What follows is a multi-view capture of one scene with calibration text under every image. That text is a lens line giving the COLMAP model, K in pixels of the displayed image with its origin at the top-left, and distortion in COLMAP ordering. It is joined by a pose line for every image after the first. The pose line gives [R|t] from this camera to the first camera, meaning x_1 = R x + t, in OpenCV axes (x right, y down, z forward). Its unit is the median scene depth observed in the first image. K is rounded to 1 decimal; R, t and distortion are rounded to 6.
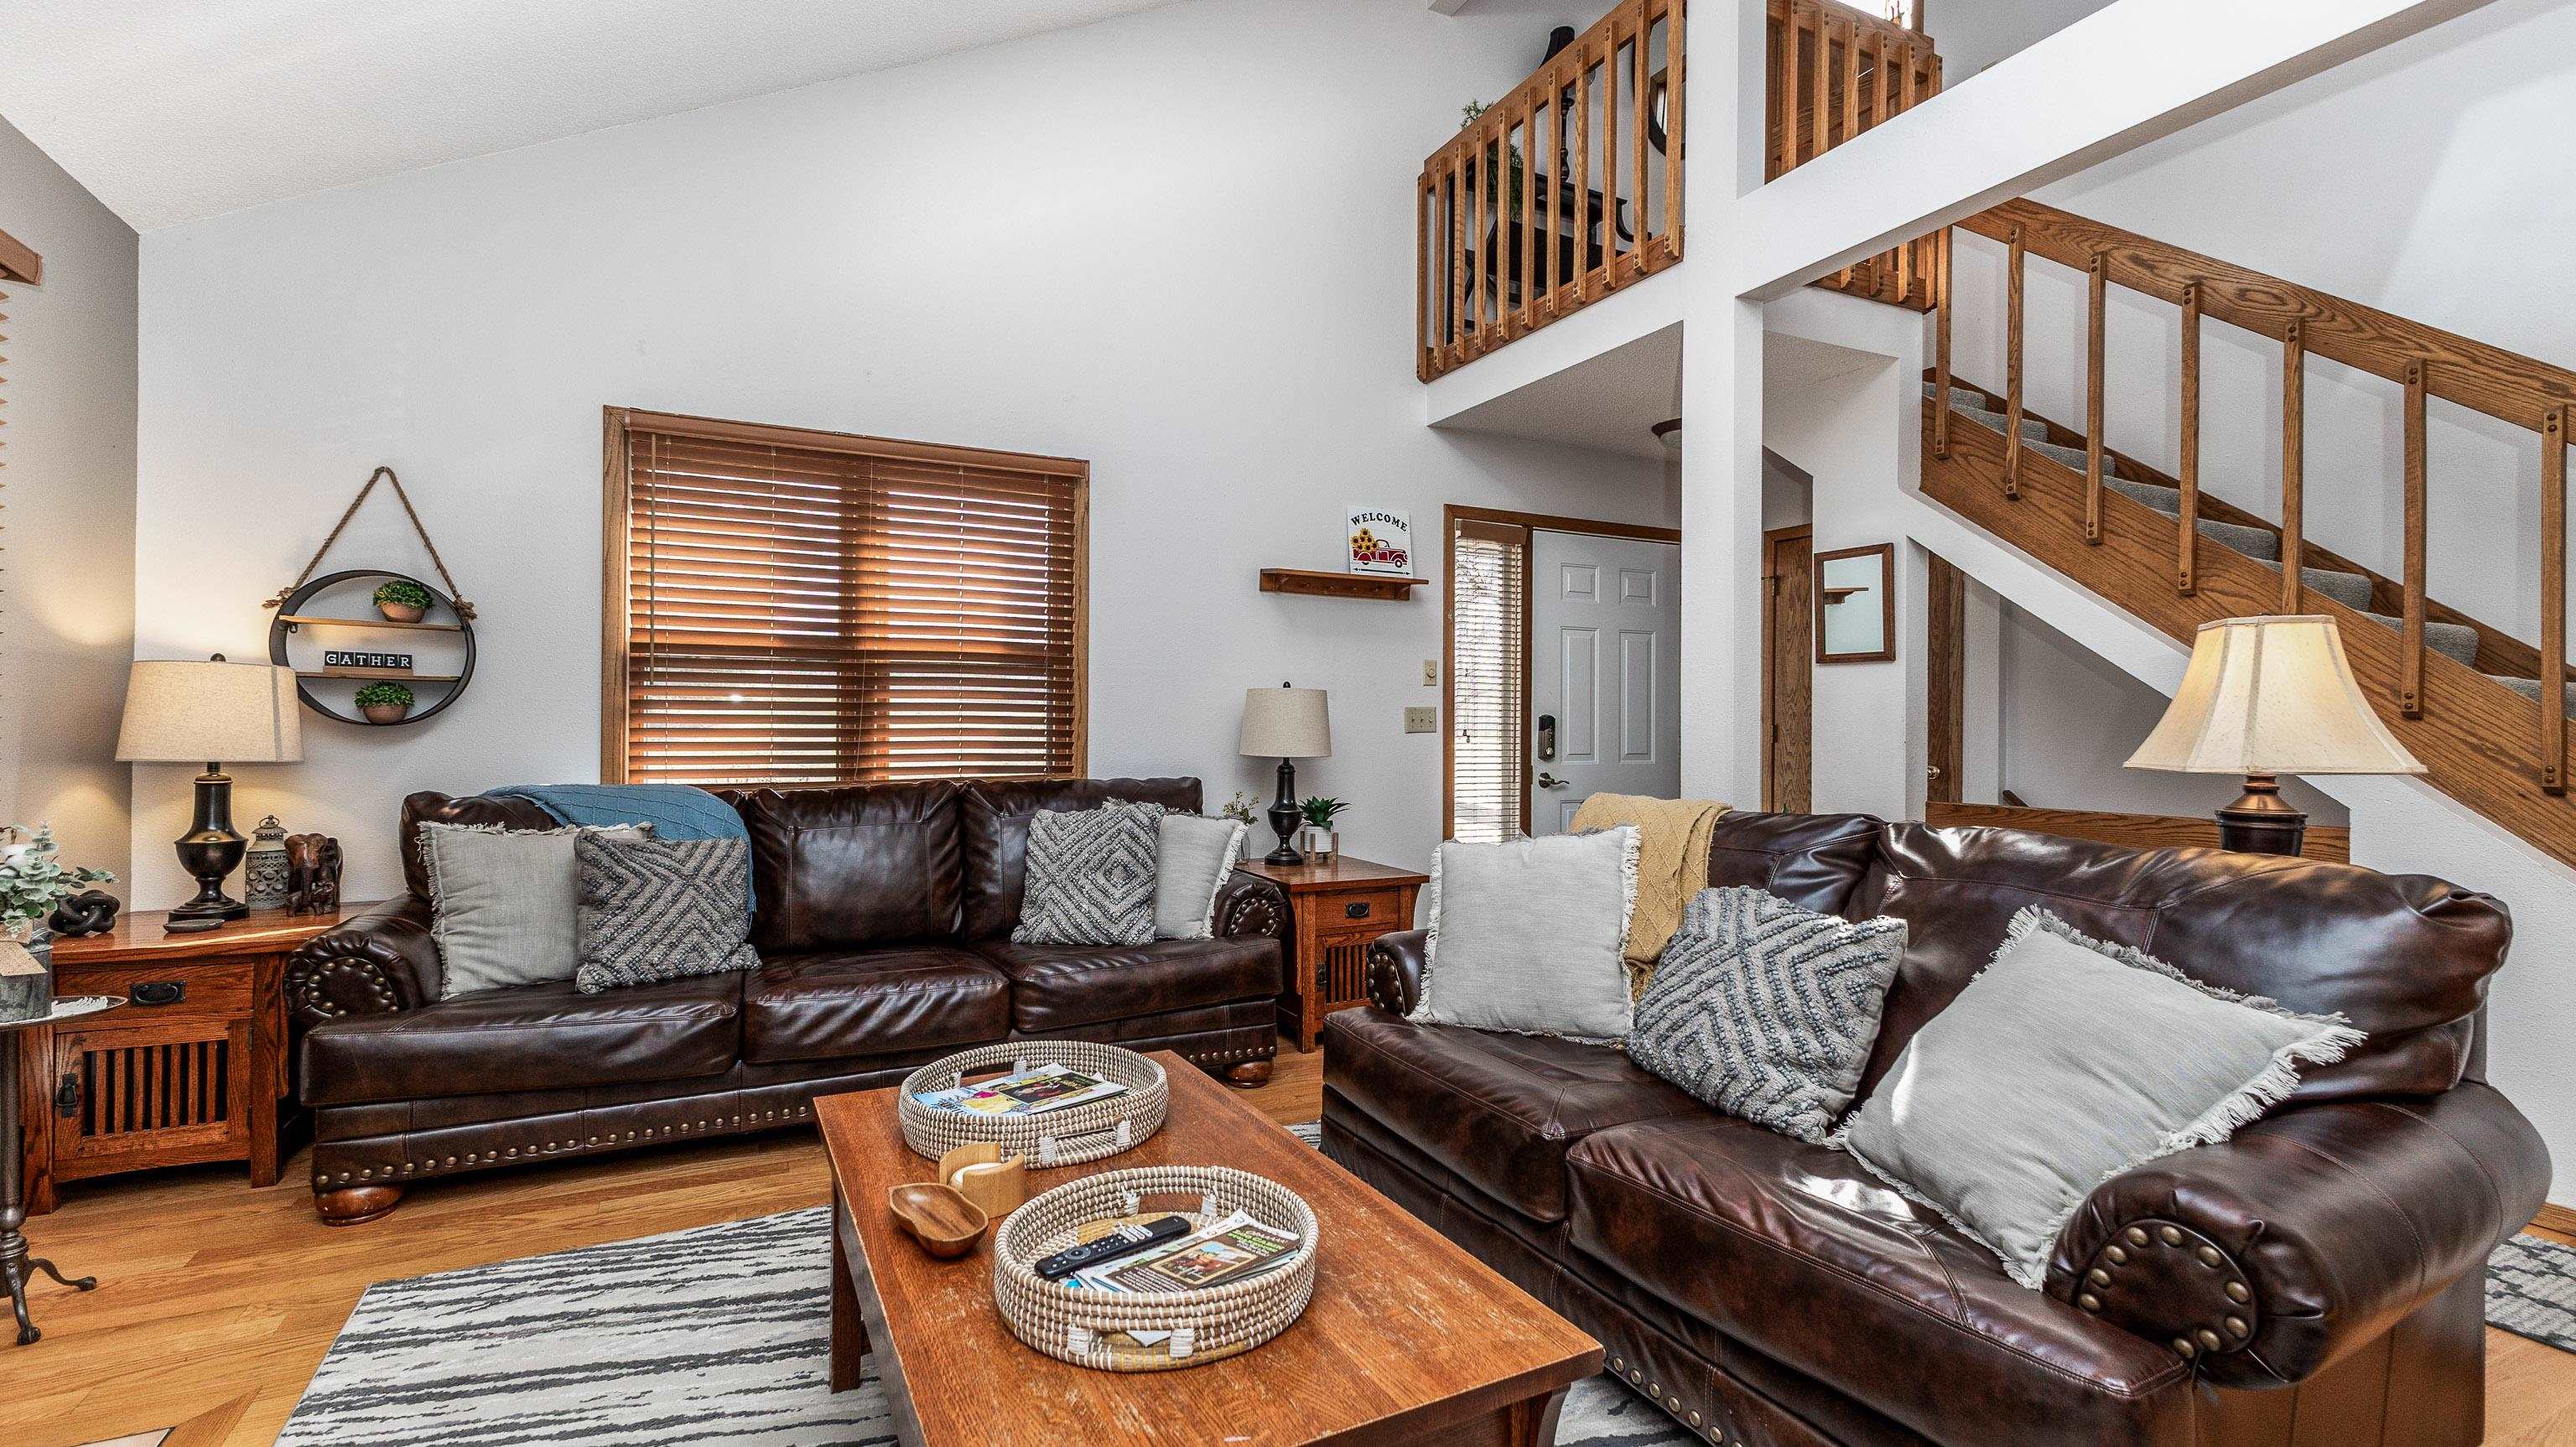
lens RADIAL K [[1129.7, 0, 1288.0], [0, 1129.7, 723.5], [0, 0, 1]] dist [0.017488, -0.000070]
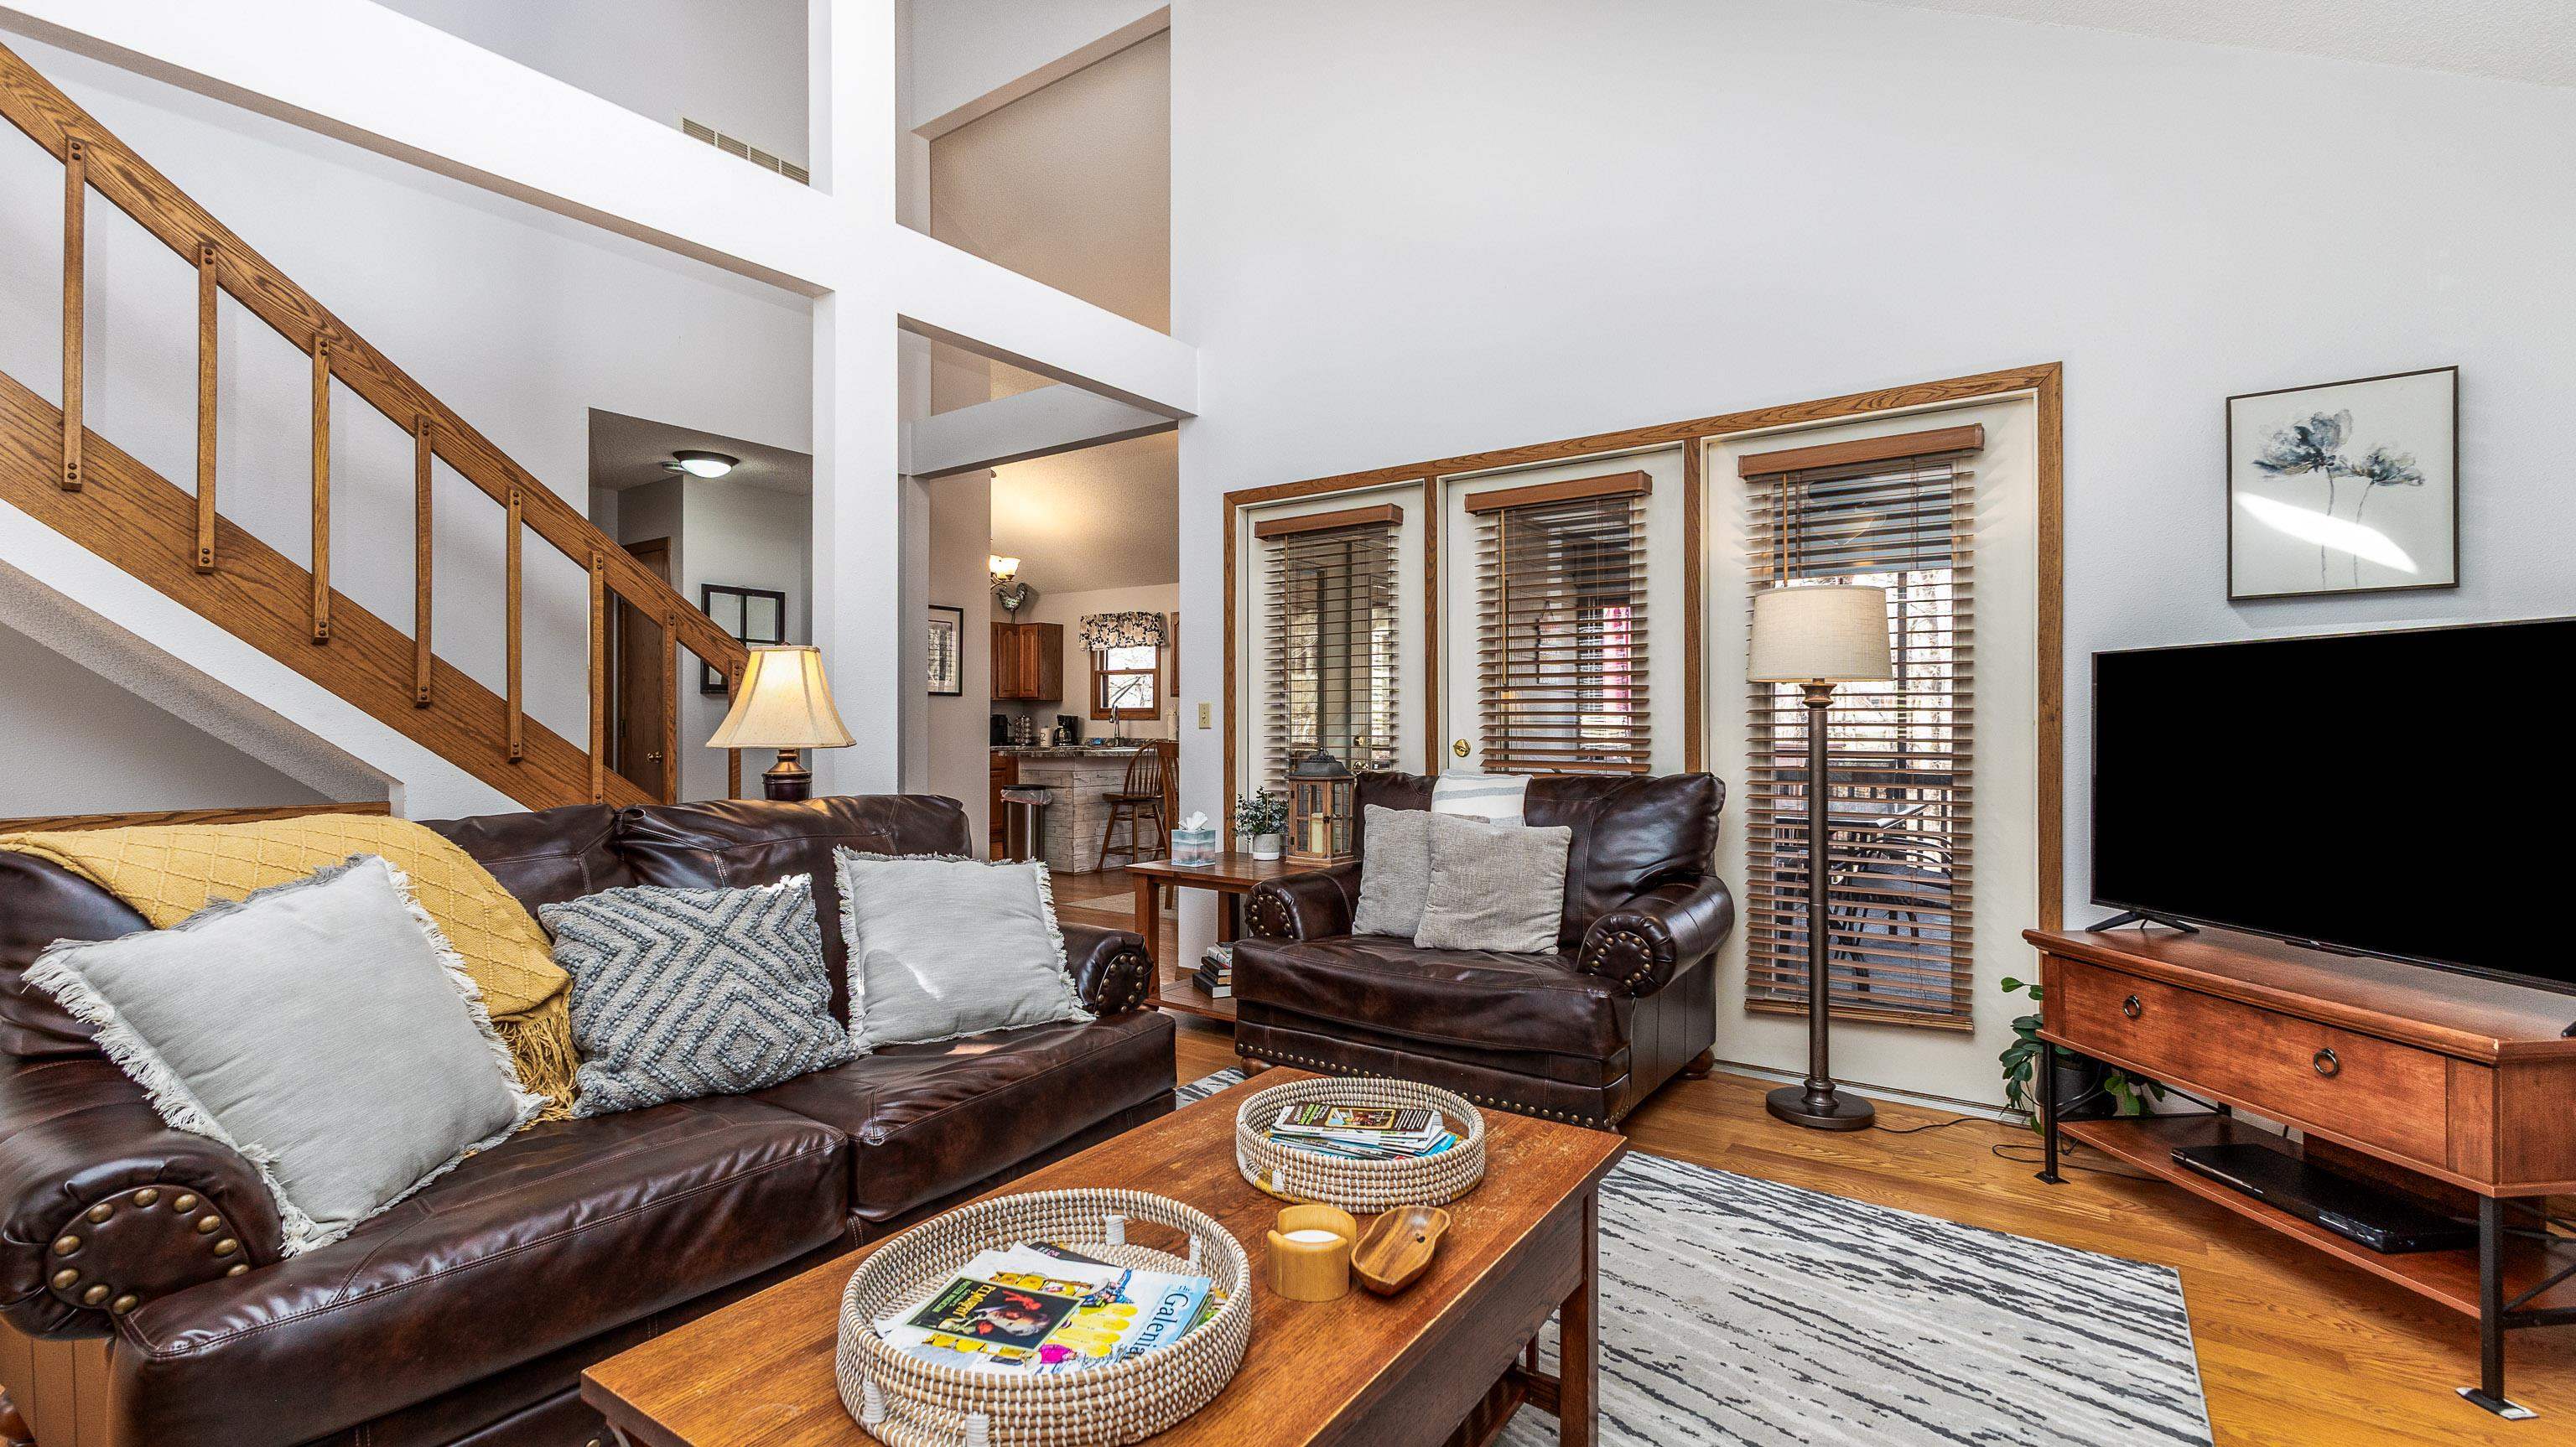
lens RADIAL K [[1129.7, 0, 1288.0], [0, 1129.7, 723.5], [0, 0, 1]] dist [0.017488, -0.000070]
pose [[-0.463810, -0.006585, 0.885910, -0.763304], [-0.008627, 0.999959, 0.002916, 0.001108], [-0.885893, -0.006290, -0.463848, 1.063592]]
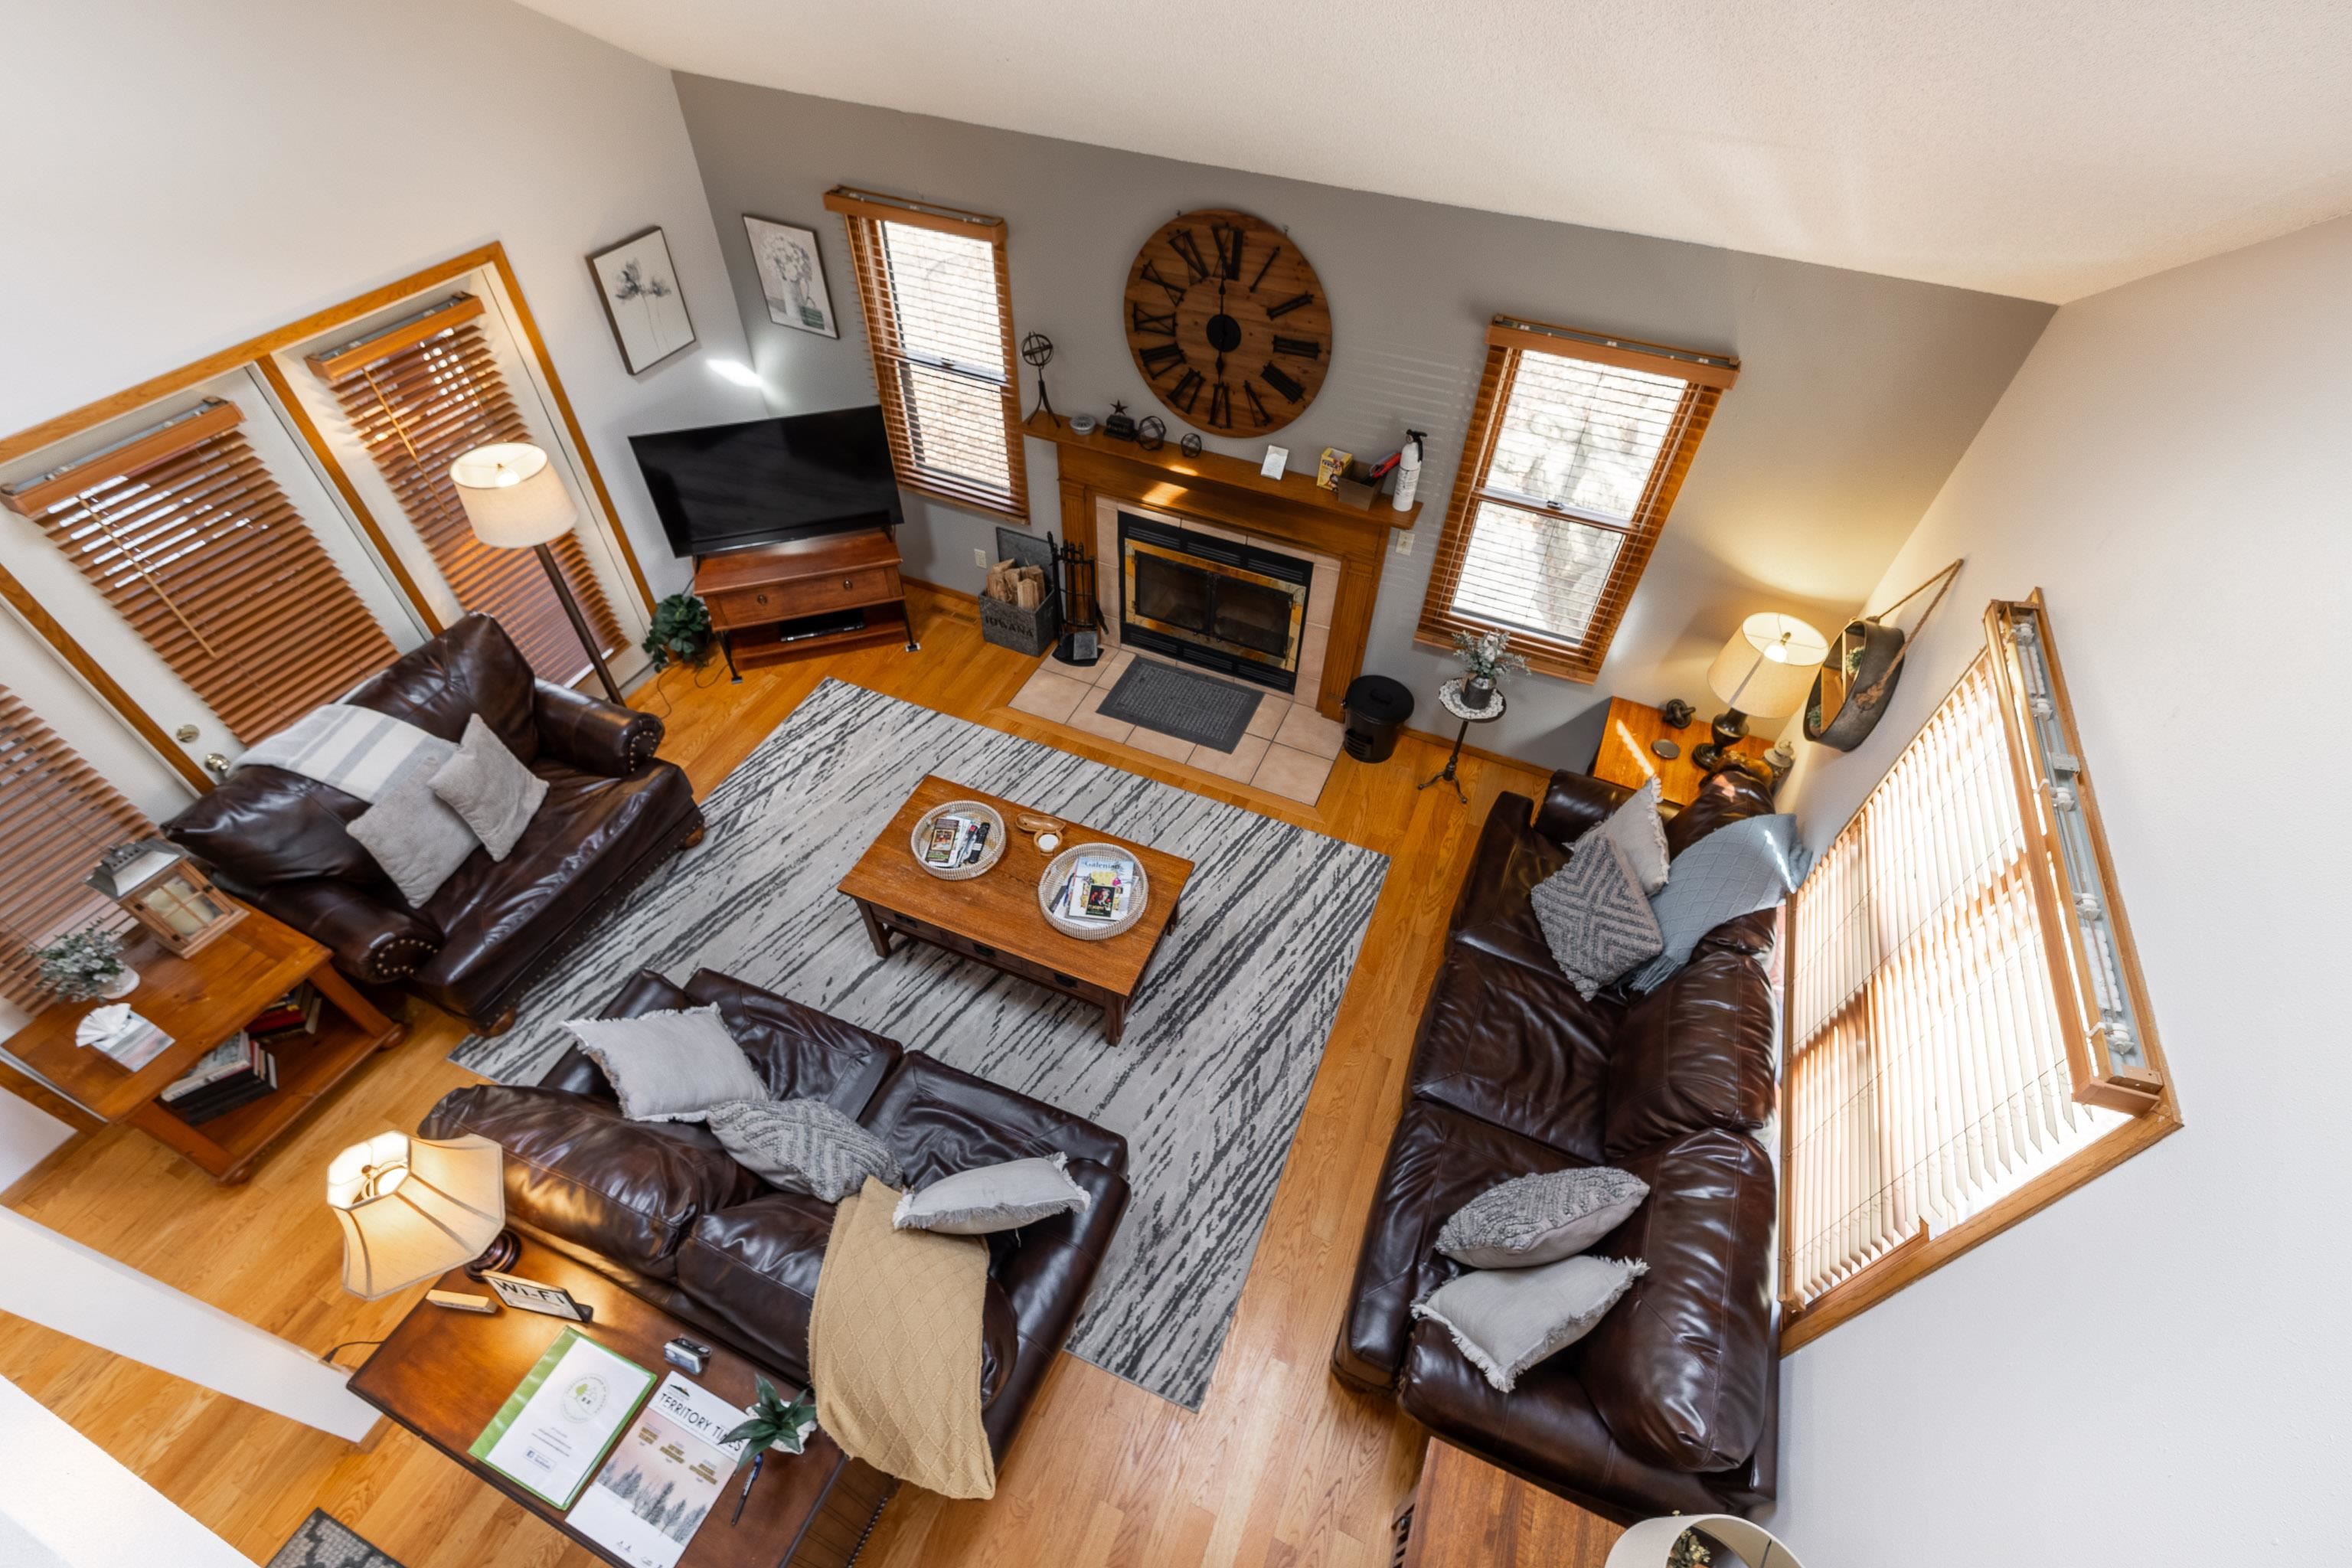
lens RADIAL K [[1006.3, 0, 1174.6], [0, 1006.3, 792.4], [0, 0, 1]] dist [0.000588, 0.000025]
pose [[-0.773310, 0.451592, -0.445035, 0.429098], [-0.021311, 0.683008, 0.730100, -1.182107], [0.633670, 0.574078, -0.518553, 1.852933]]
